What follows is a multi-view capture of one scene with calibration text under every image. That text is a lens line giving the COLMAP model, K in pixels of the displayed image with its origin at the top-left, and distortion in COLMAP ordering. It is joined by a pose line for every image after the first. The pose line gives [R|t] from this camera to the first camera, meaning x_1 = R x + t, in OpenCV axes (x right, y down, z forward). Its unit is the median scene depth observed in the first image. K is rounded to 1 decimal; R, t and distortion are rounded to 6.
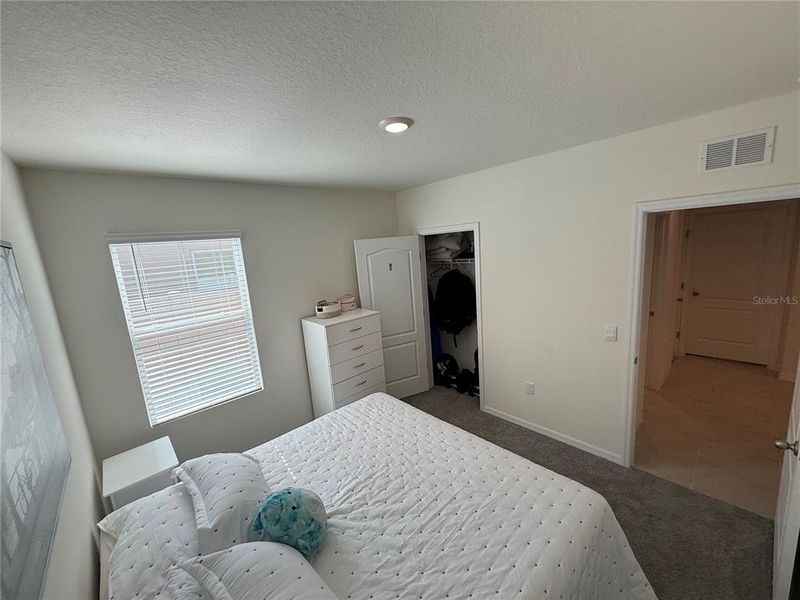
lens RADIAL K [[317.5, 0, 396.4], [0, 317.5, 300.6], [0, 0, 1]] dist [-0.001016, 0.000473]
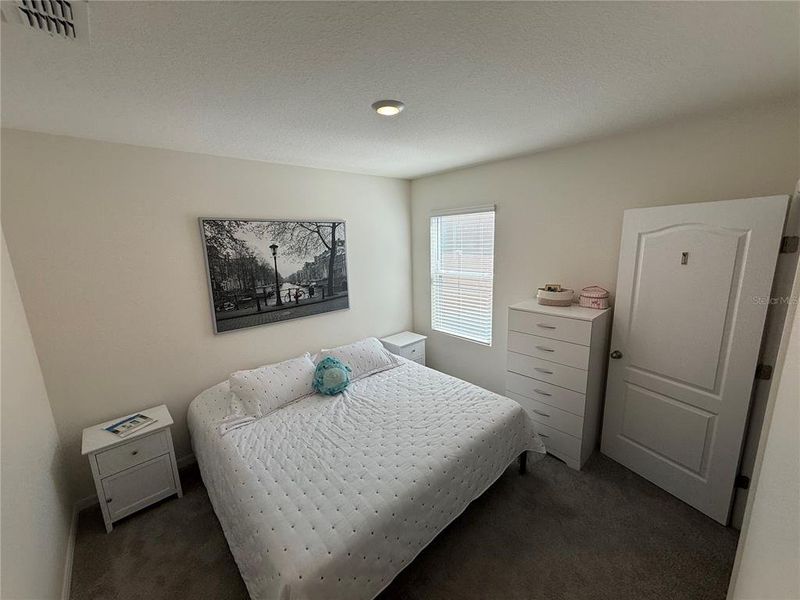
lens RADIAL K [[317.5, 0, 396.4], [0, 317.5, 300.6], [0, 0, 1]] dist [-0.001016, 0.000473]
pose [[0.000096, 0.271318, -0.962490, 0.701701], [-0.145512, 0.952249, 0.268417, -0.147555], [0.989357, 0.140028, 0.039571, 0.655371]]
